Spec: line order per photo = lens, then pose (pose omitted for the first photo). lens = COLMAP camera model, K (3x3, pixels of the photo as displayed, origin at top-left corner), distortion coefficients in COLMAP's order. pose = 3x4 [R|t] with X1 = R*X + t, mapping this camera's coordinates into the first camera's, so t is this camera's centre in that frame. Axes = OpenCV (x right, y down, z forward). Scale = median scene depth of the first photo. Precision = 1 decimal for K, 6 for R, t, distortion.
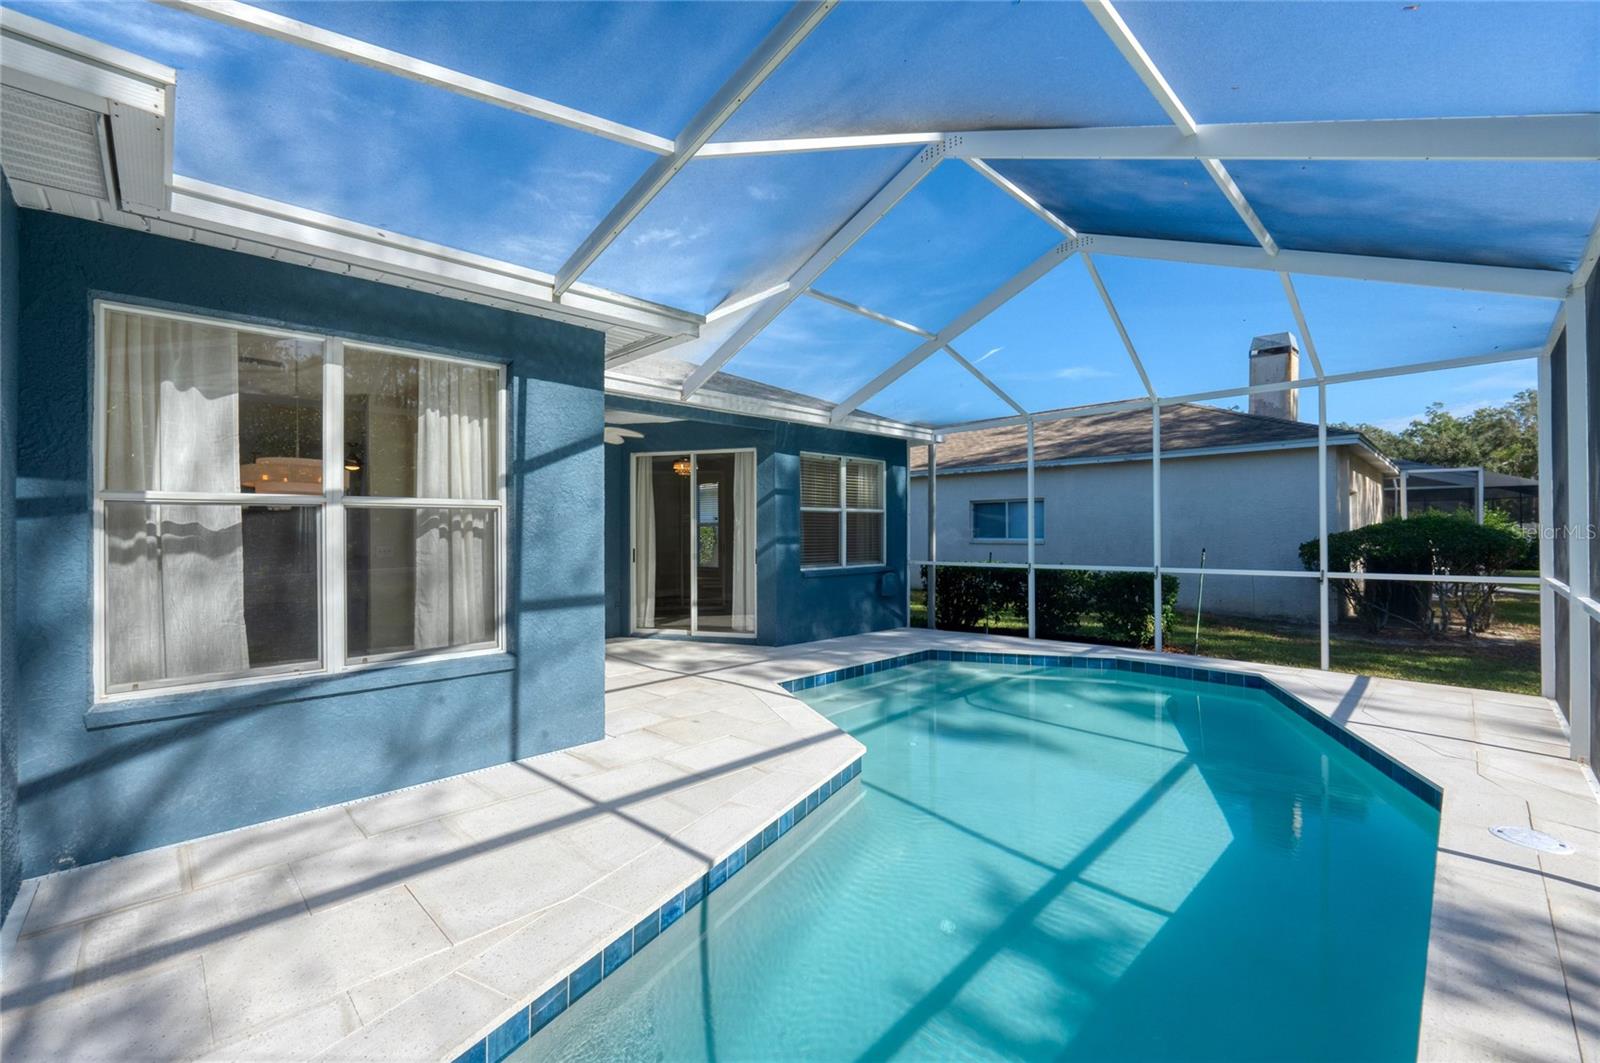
lens RADIAL K [[665.7, 0, 802.6], [0, 665.7, 531.1], [0, 0, 1]] dist [-0.009453, -0.000241]
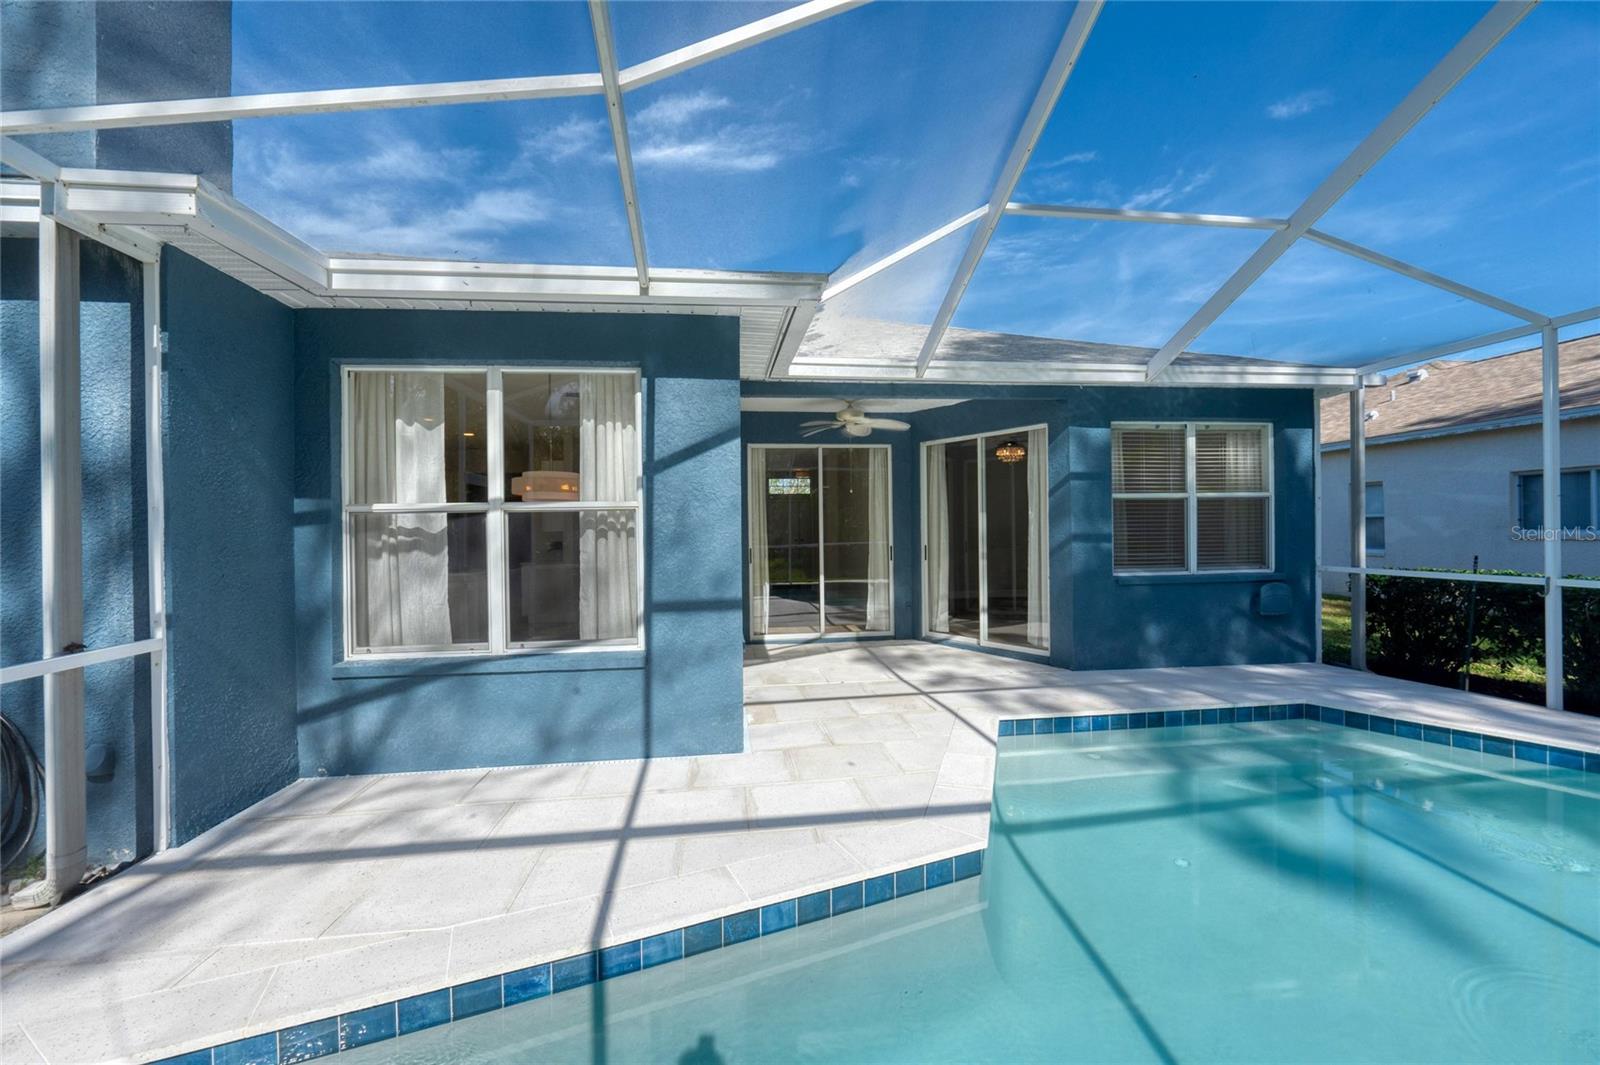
lens RADIAL K [[665.7, 0, 802.6], [0, 665.7, 532.1], [0, 0, 1]] dist [-0.009453, -0.000241]
pose [[0.794161, -0.003347, -0.607698, 0.366074], [0.011145, 0.999897, 0.009058, -0.005304], [0.607605, -0.013966, 0.794116, 0.338279]]
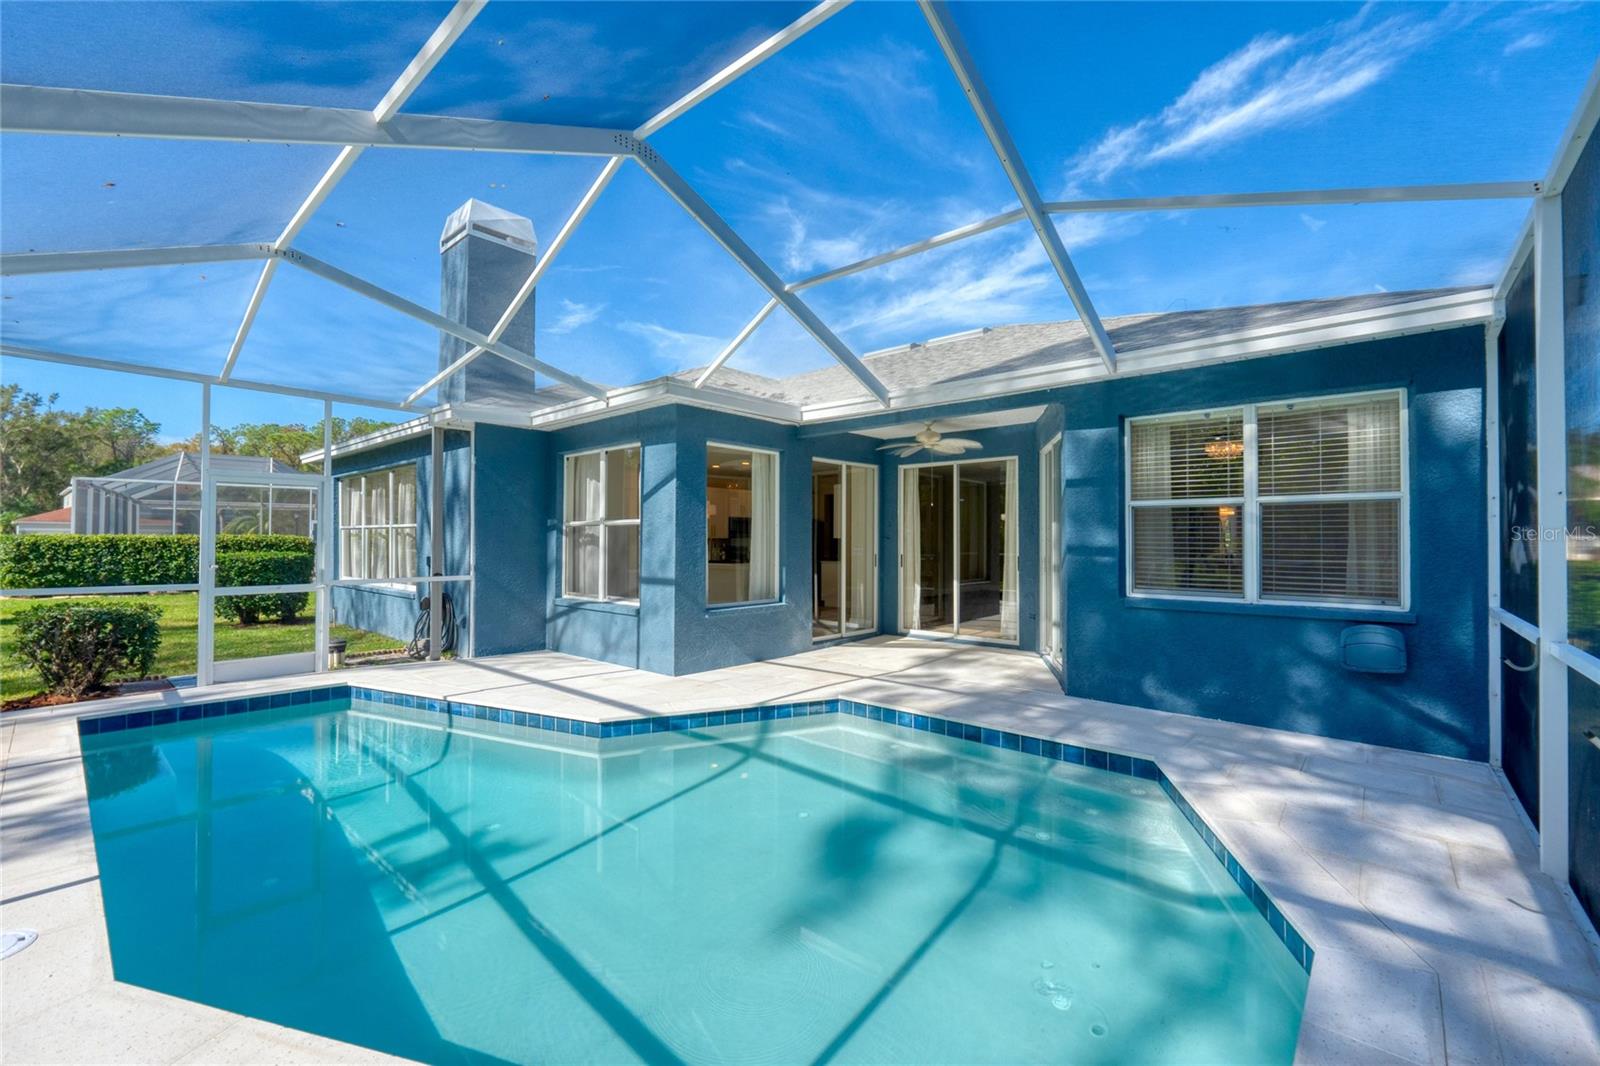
lens RADIAL K [[654.0, 0, 800.0], [0, 654.0, 533.0], [0, 0, 1]] dist [-0.023475, -0.000004]
pose [[0.078059, -0.011828, -0.996879, 1.284673], [-0.003742, 0.999919, -0.012157, 0.010432], [0.996942, 0.004680, 0.078009, 1.271154]]
